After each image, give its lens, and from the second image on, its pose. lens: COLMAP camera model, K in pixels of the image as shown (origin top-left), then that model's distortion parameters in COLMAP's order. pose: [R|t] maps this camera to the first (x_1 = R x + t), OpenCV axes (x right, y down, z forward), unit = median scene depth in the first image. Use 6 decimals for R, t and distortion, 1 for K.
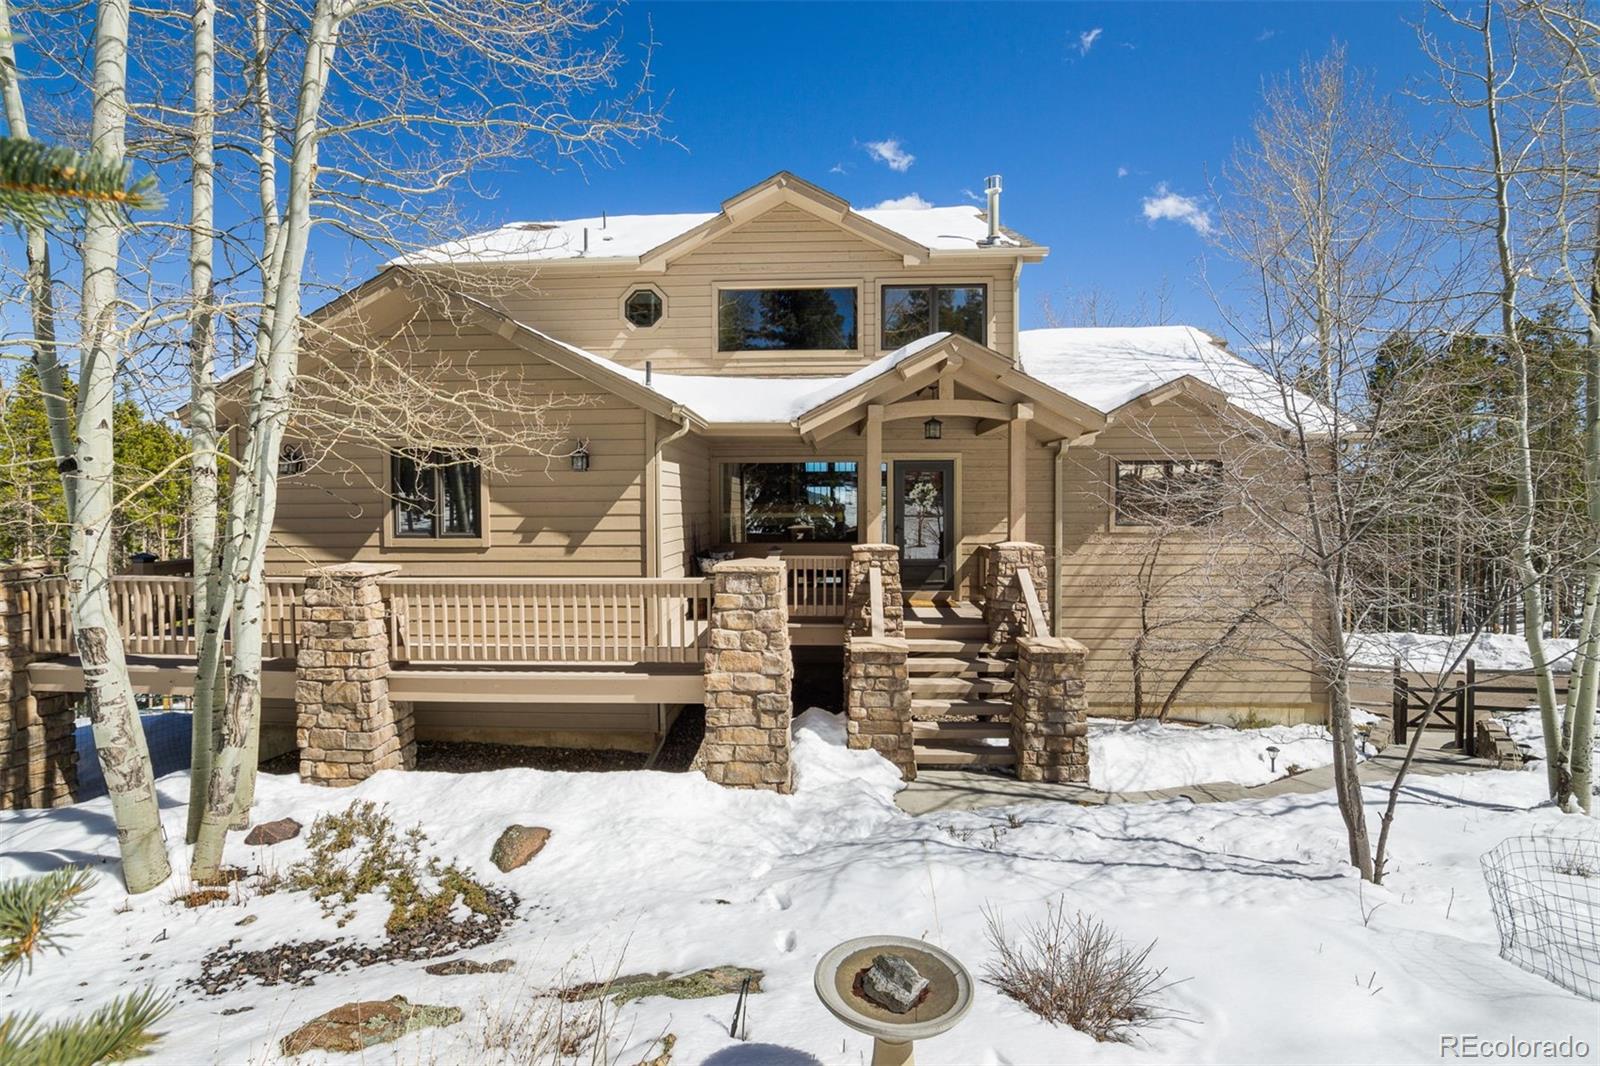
lens RADIAL K [[717.6, 0, 794.4], [0, 717.6, 527.3], [0, 0, 1]] dist [-0.029905, 0.004957]
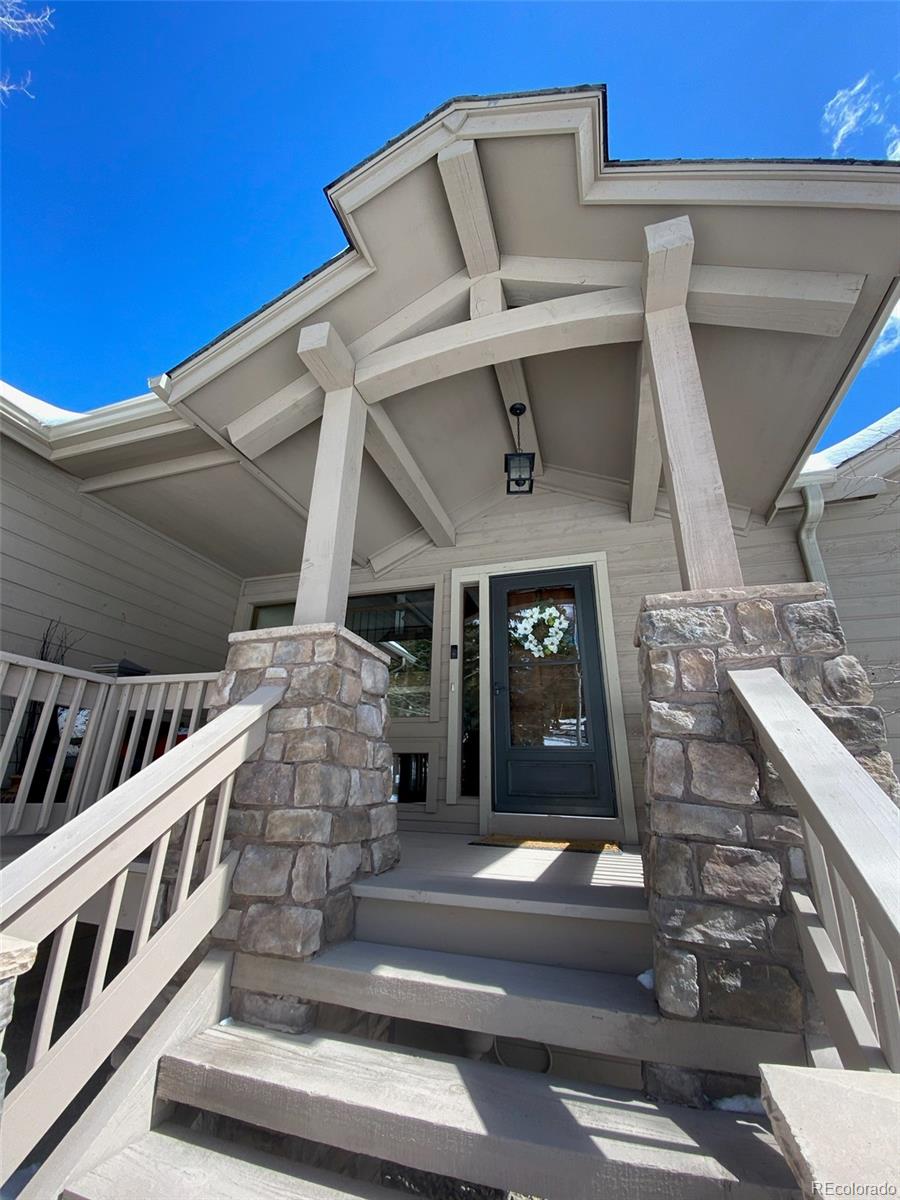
lens RADIAL K [[485.8, 0, 450.0], [0, 485.8, 600.0], [0, 0, 1]] dist [0.000344, 0.000014]
pose [[0.967021, -0.069218, -0.245112, 0.253079], [-0.030371, 0.924160, -0.380797, 0.100090], [0.252881, 0.375683, 0.891579, 0.791529]]
